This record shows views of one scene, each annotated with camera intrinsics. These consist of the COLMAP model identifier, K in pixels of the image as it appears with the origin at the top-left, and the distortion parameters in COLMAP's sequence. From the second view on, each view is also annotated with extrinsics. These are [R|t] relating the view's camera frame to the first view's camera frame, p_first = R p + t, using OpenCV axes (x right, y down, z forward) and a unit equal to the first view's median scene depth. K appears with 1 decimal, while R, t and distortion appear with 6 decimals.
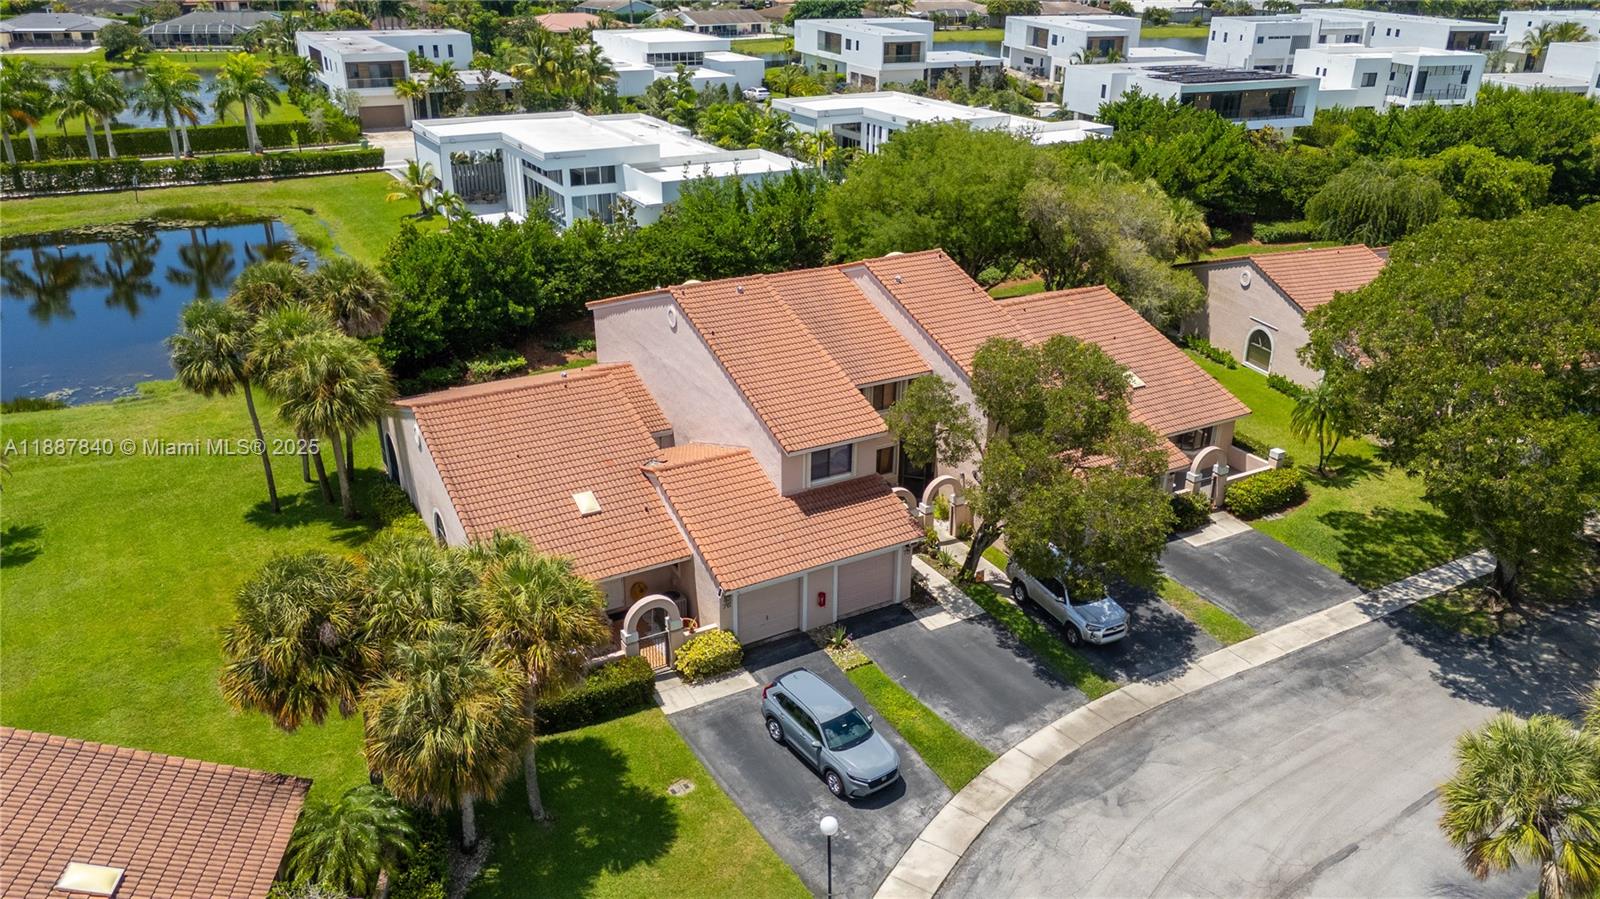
lens RADIAL K [[1180.5, 0, 800.0], [0, 1180.5, 449.5], [0, 0, 1]] dist [0.041703, -0.050518]
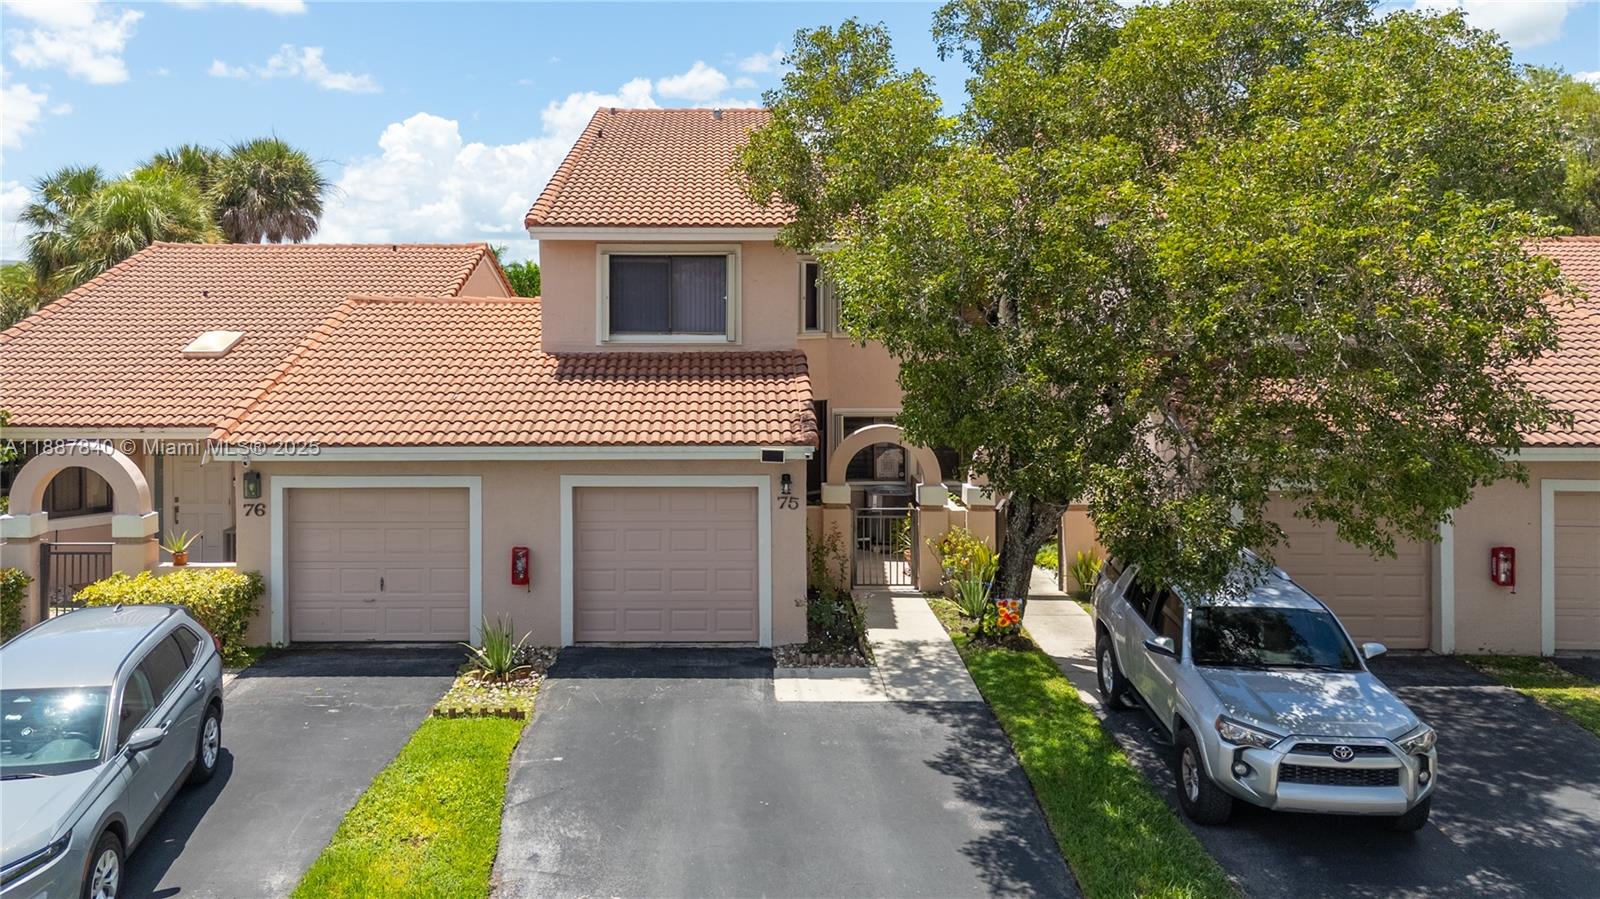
lens RADIAL K [[1227.9, 0, 716.6], [0, 1227.9, 410.0], [0, 0, 1]] dist [0.012623, 0.000904]
pose [[0.846522, 0.014350, -0.532161, 0.194020], [-0.196763, 0.937283, -0.287722, 0.122338], [0.494657, 0.348273, 0.796254, 0.463610]]
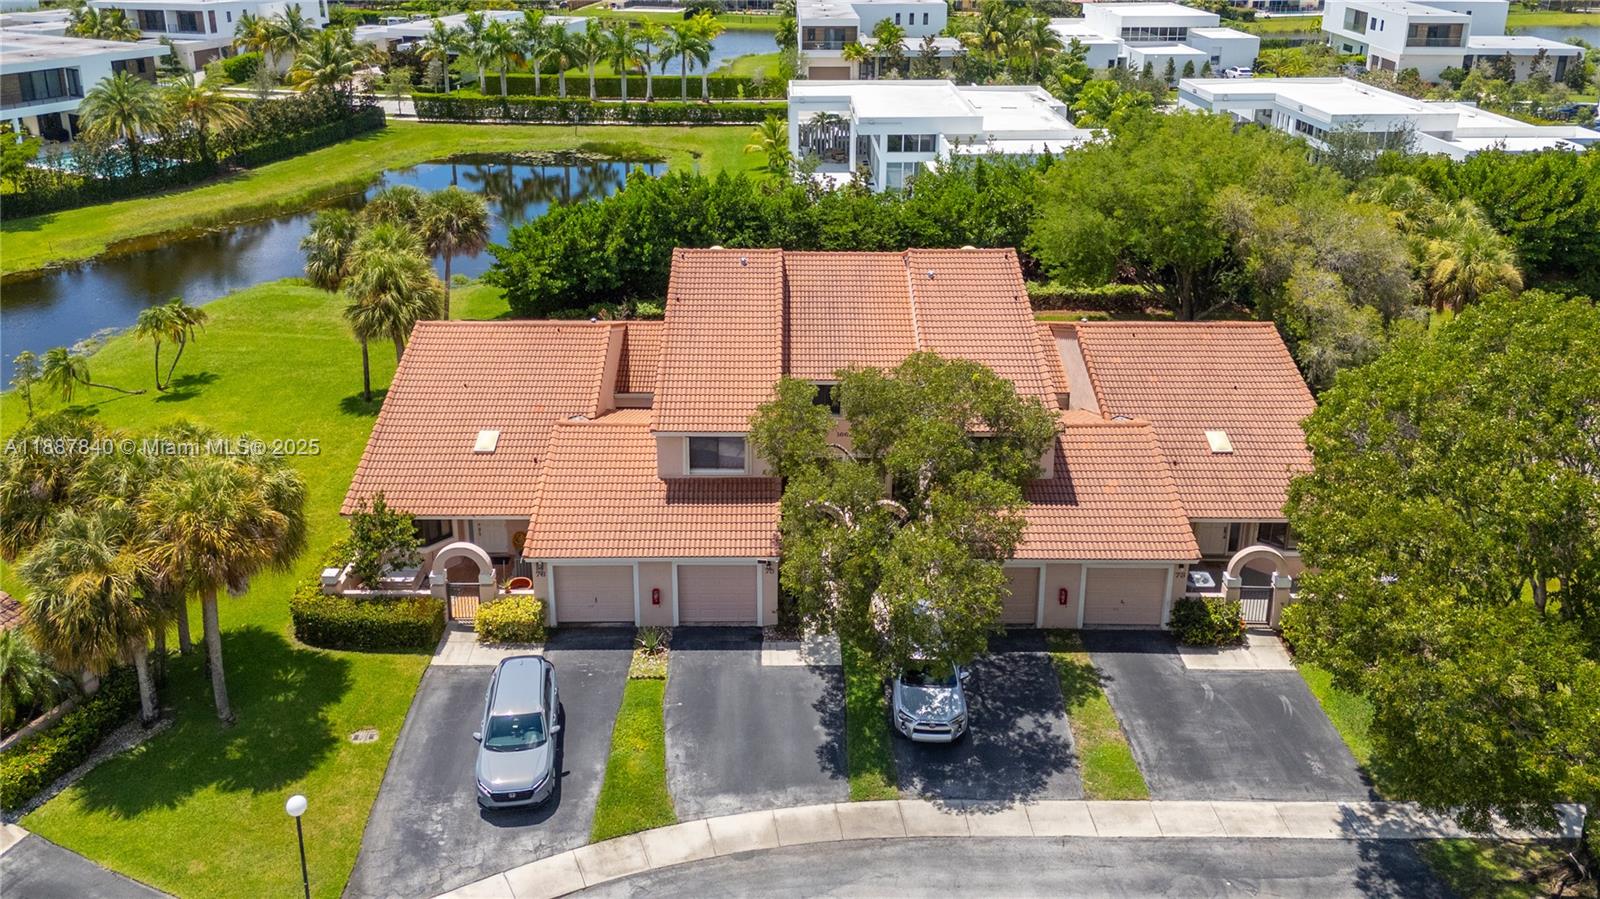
lens RADIAL K [[1217.5, 0, 801.7], [0, 1217.5, 301.6], [0, 0, 1]] dist [0.025586, -0.003081]
pose [[0.862672, 0.143595, -0.484951, 0.365897], [-0.190811, 0.980396, -0.049134, -0.049484], [0.468389, 0.134920, 0.873160, 0.128639]]
